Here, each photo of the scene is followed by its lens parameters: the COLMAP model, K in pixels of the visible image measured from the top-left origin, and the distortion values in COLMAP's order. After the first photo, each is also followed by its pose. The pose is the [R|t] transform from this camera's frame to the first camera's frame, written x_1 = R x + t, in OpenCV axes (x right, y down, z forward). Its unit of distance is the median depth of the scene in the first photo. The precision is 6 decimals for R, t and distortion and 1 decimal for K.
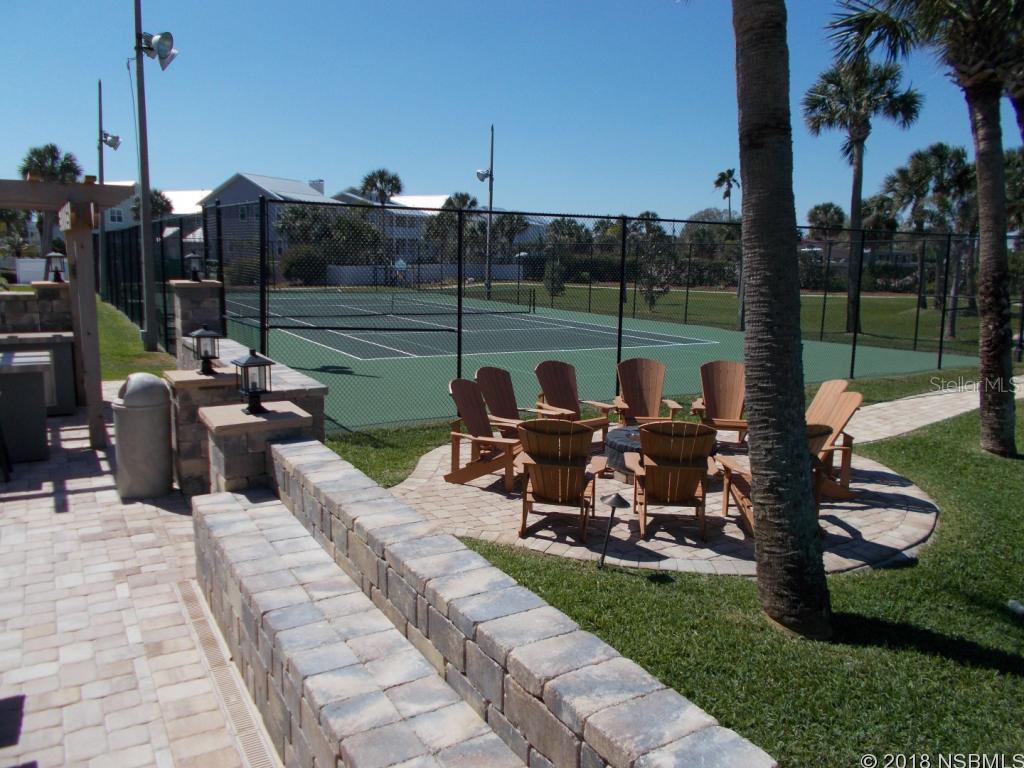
lens RADIAL K [[796.0, 0, 510.5], [0, 796.0, 383.2], [0, 0, 1]] dist [0.004603, 0.002115]
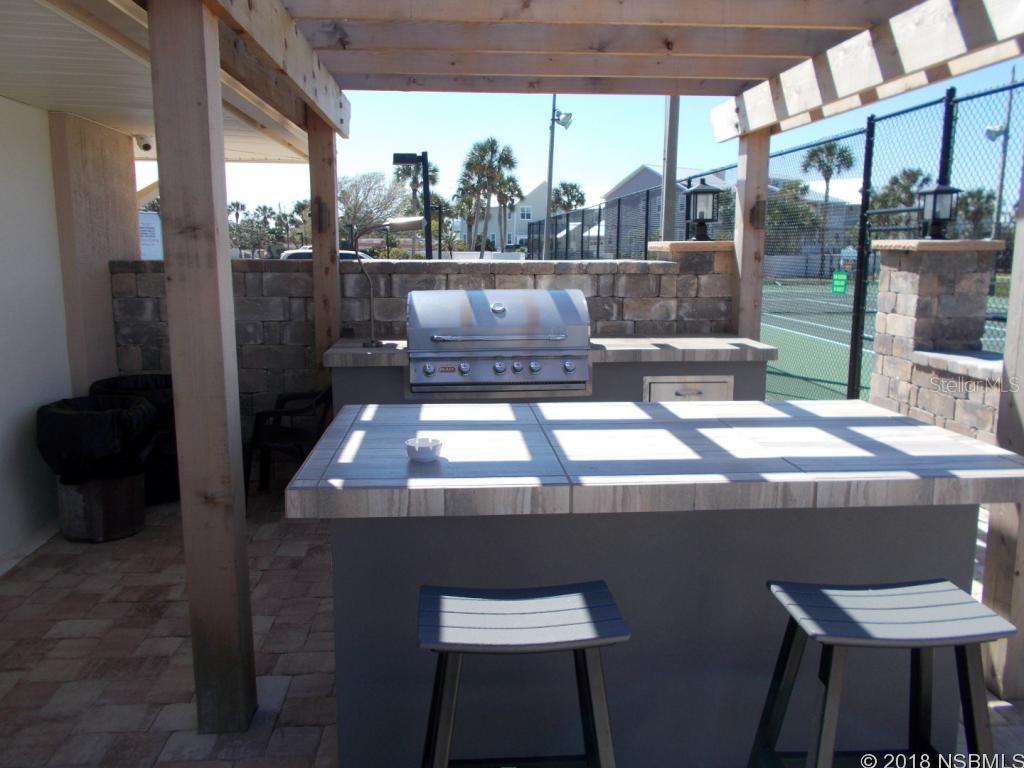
lens RADIAL K [[796.0, 0, 513.1], [0, 796.0, 382.7], [0, 0, 1]] dist [0.004603, 0.002115]
pose [[0.899384, 0.060350, -0.432975, -0.104217], [-0.058286, 0.998137, 0.018052, -0.008195], [0.433257, 0.009001, 0.901225, 0.109546]]
